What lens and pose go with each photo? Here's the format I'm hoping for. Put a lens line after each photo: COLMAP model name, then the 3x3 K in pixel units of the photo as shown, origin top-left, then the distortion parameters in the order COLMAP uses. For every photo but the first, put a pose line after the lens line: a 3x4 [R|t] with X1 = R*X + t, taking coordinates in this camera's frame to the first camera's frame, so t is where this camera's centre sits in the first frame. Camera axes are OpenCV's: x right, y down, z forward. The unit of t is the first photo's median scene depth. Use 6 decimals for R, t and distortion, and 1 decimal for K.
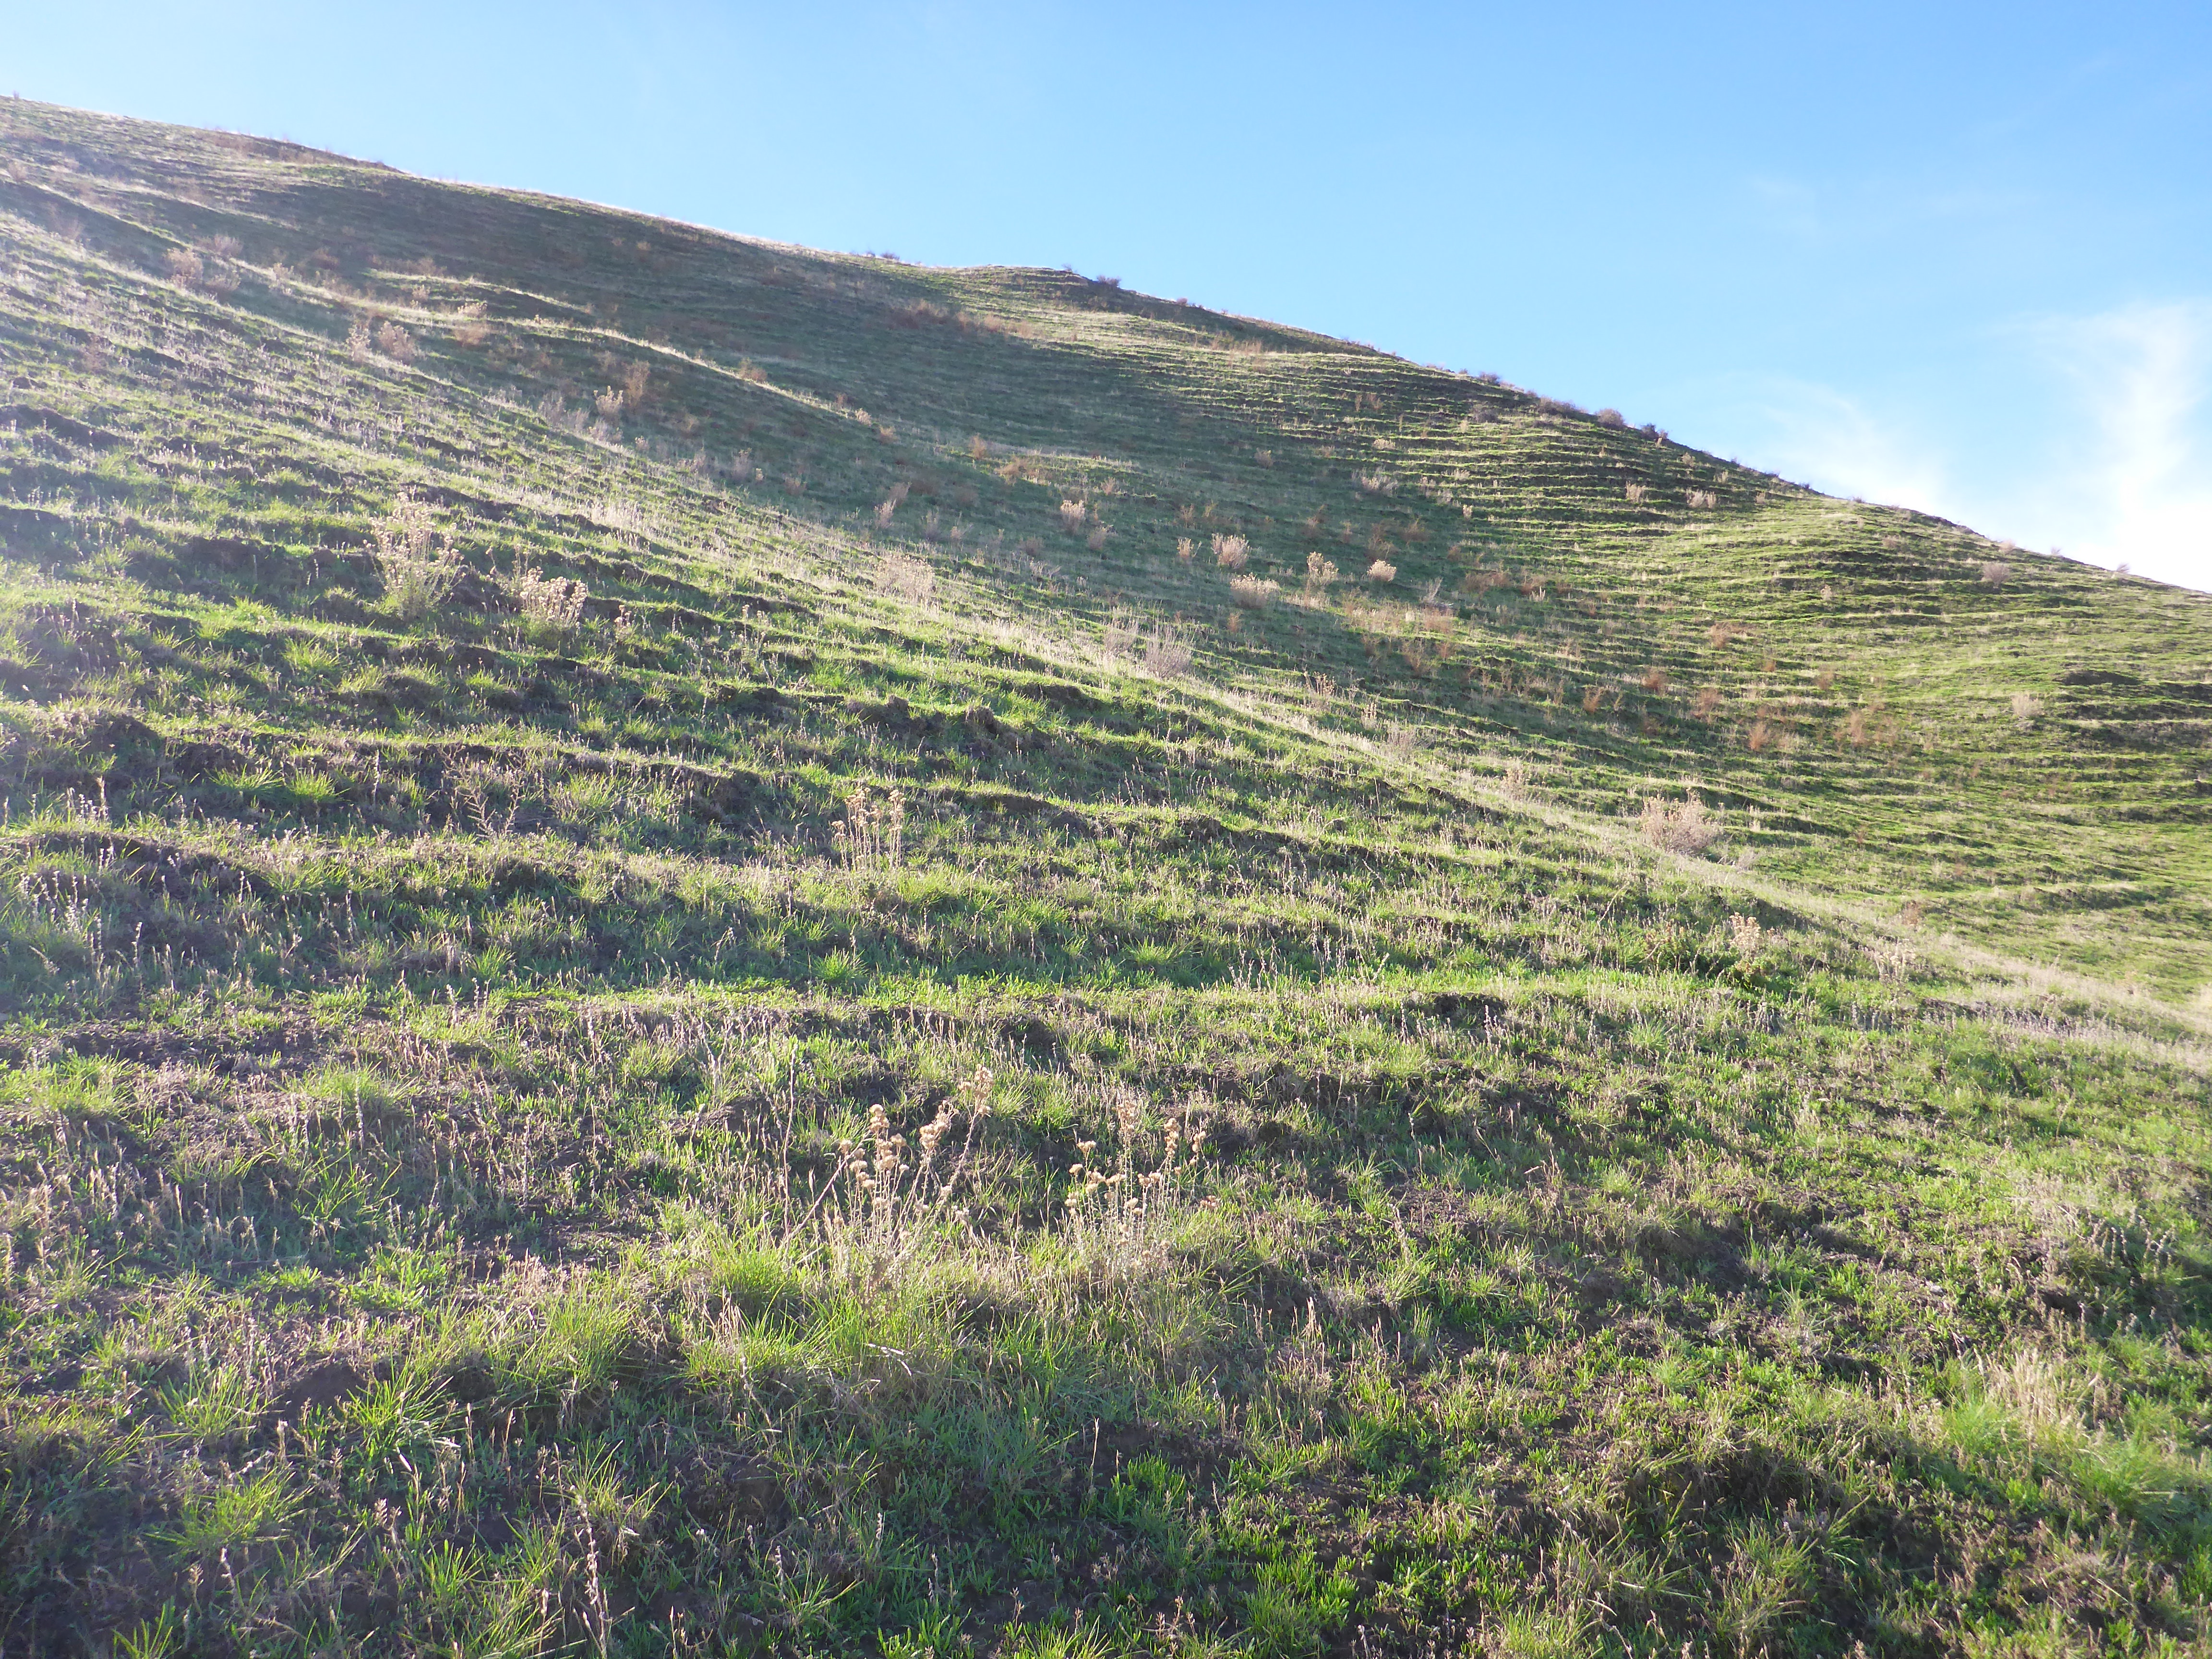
lens RADIAL K [[1809.0, 0, 1106.0], [0, 1809.0, 829.5], [0, 0, 1]] dist [-0.004788, -0.117354]
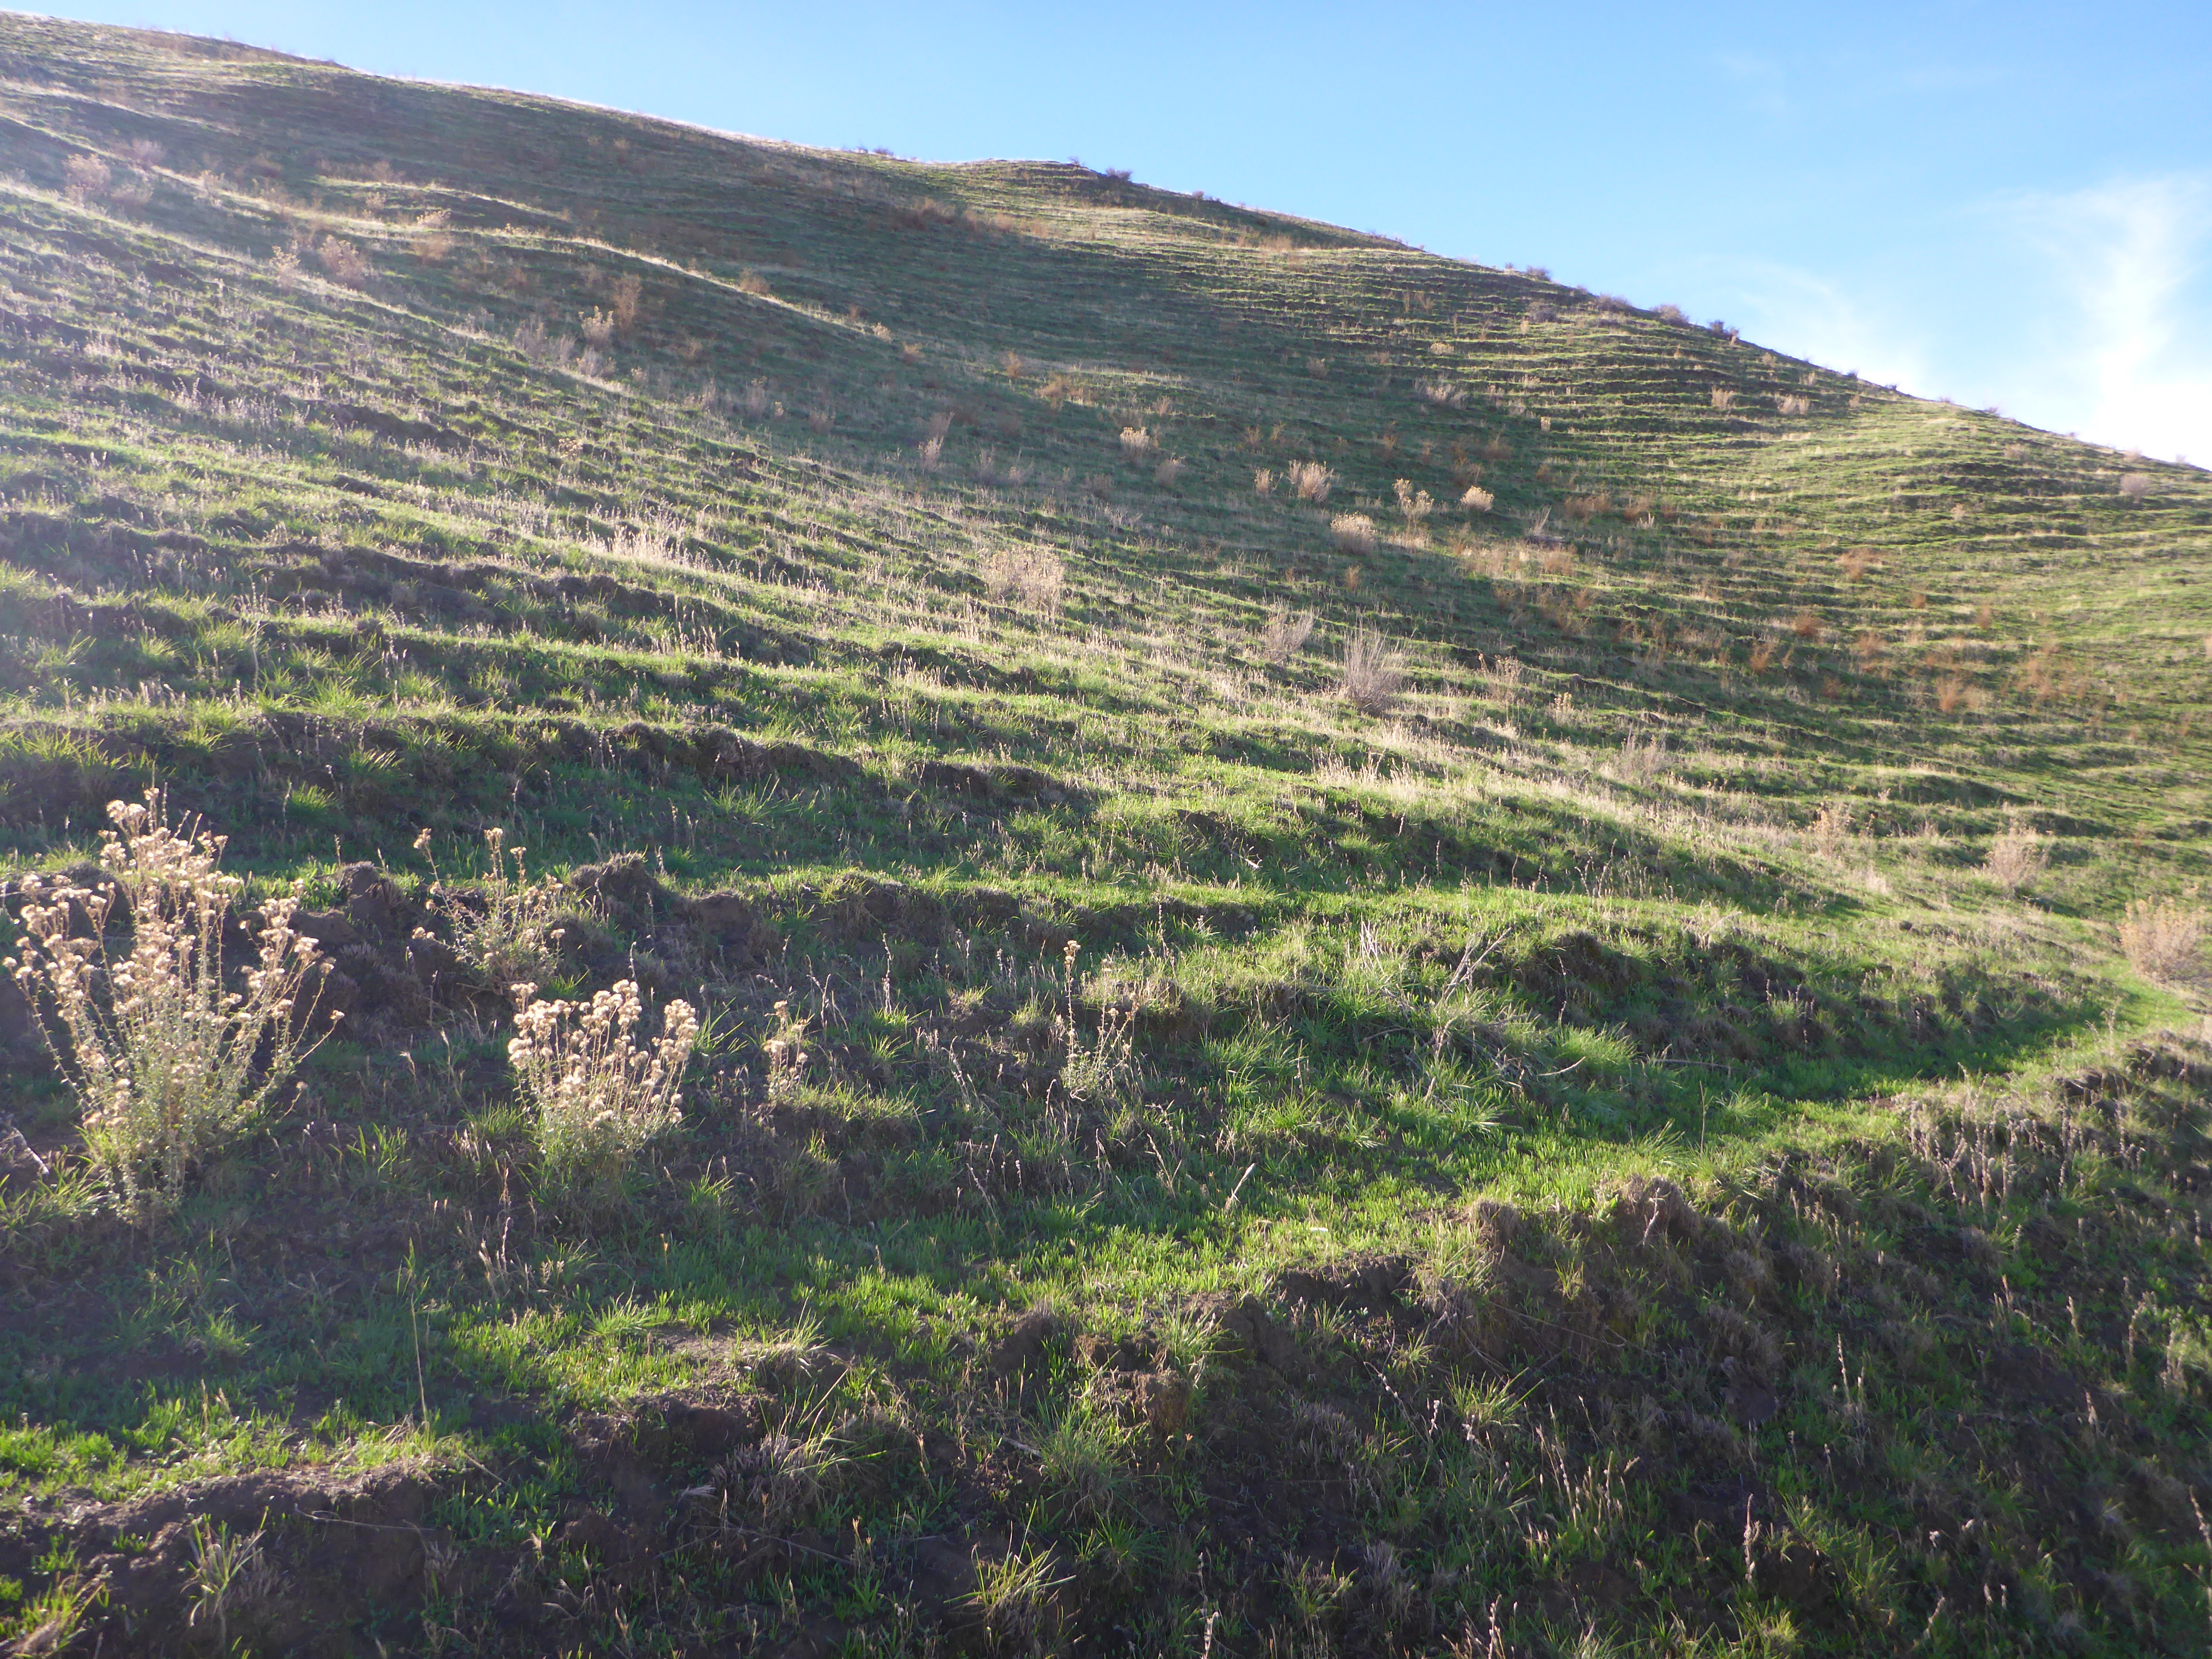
lens RADIAL K [[1811.4, 0, 1109.0], [0, 1811.4, 856.6], [0, 0, 1]] dist [-0.025993, -0.061048]
pose [[0.999766, -0.021152, 0.004566, -0.030736], [0.020804, 0.997598, 0.066066, -0.027042], [-0.005953, -0.065955, 0.997805, 0.095901]]
